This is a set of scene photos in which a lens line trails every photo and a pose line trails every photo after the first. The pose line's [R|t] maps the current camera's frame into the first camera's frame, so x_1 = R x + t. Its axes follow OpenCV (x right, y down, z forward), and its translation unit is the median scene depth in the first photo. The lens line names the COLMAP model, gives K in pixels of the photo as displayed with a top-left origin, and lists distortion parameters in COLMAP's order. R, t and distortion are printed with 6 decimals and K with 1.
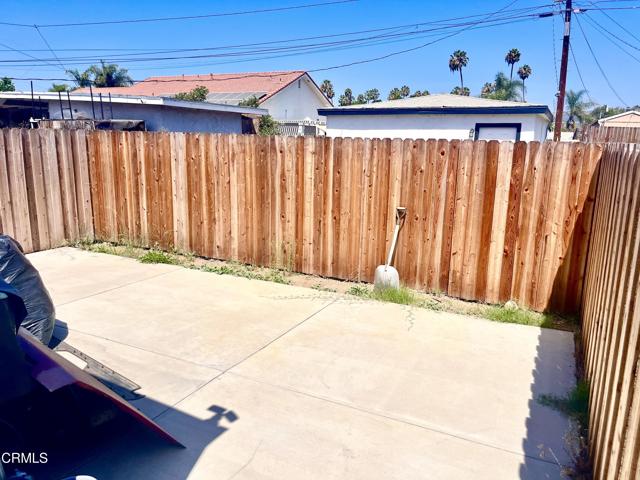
lens RADIAL K [[509.8, 0, 321.8], [0, 509.8, 243.7], [0, 0, 1]] dist [0.013769, -0.032451]
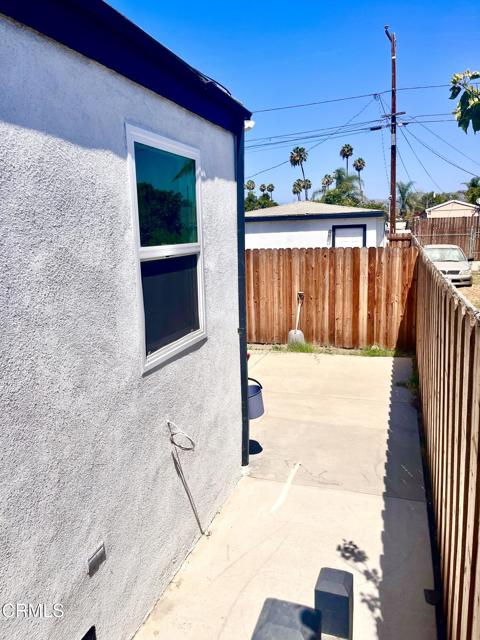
lens RADIAL K [[509.8, 0, 240.0], [0, 509.8, 318.5], [0, 0, 1]] dist [0.013769, -0.032451]
pose [[0.989378, -0.070593, 0.127076, -0.228318], [0.074992, 0.996728, -0.030173, 0.041268], [-0.124530, 0.039382, 0.991434, -0.504747]]
